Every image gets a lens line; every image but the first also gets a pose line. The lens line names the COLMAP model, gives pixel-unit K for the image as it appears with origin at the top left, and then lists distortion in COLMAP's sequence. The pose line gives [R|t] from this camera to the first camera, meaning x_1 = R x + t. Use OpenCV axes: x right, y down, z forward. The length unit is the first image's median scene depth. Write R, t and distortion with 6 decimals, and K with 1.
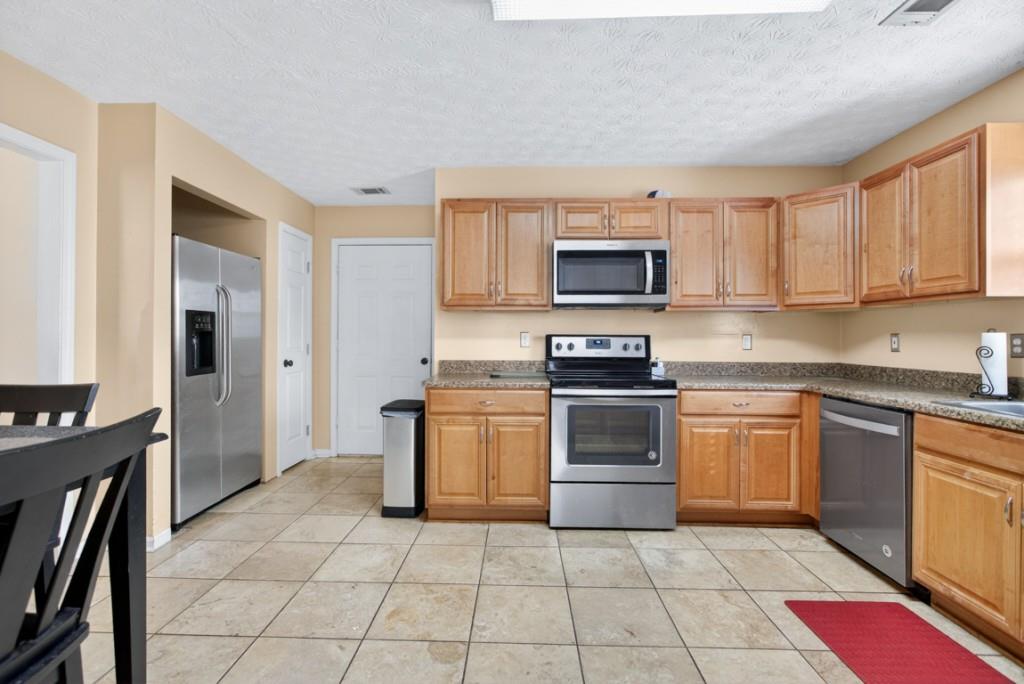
lens RADIAL K [[460.6, 0, 511.4], [0, 460.6, 330.2], [0, 0, 1]] dist [-0.009103, 0.000011]
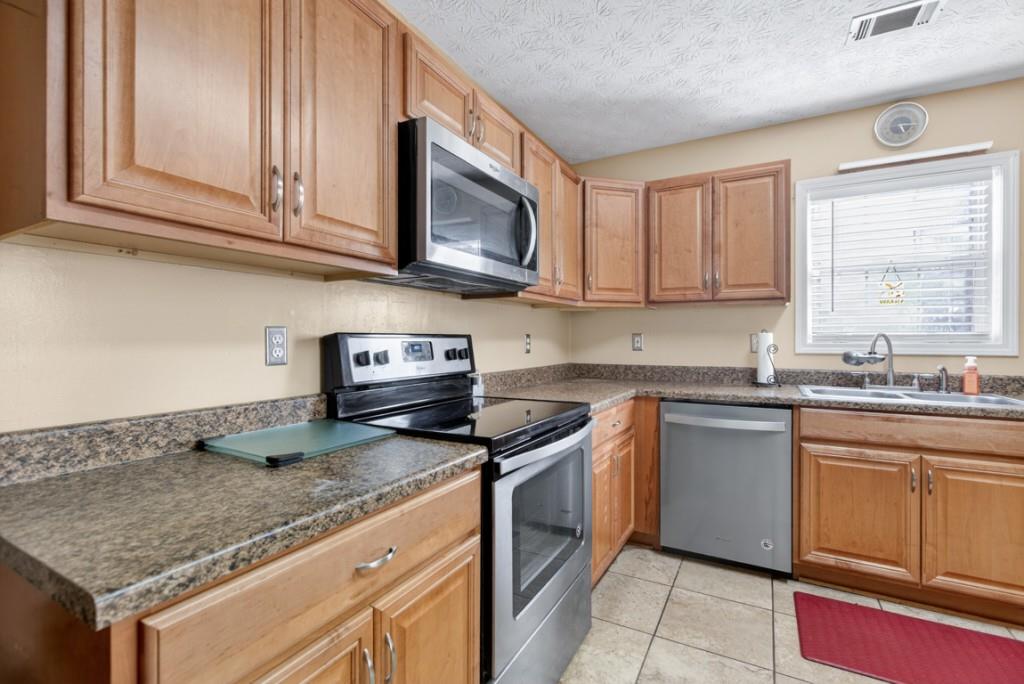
lens RADIAL K [[462.1, 0, 512.1], [0, 462.1, 335.9], [0, 0, 1]] dist [-0.003060, -0.000359]
pose [[0.461998, 0.000662, 0.886881, -0.264368], [-0.009714, 0.999944, 0.004314, 0.011027], [-0.886828, -0.010608, 0.461978, 0.753618]]
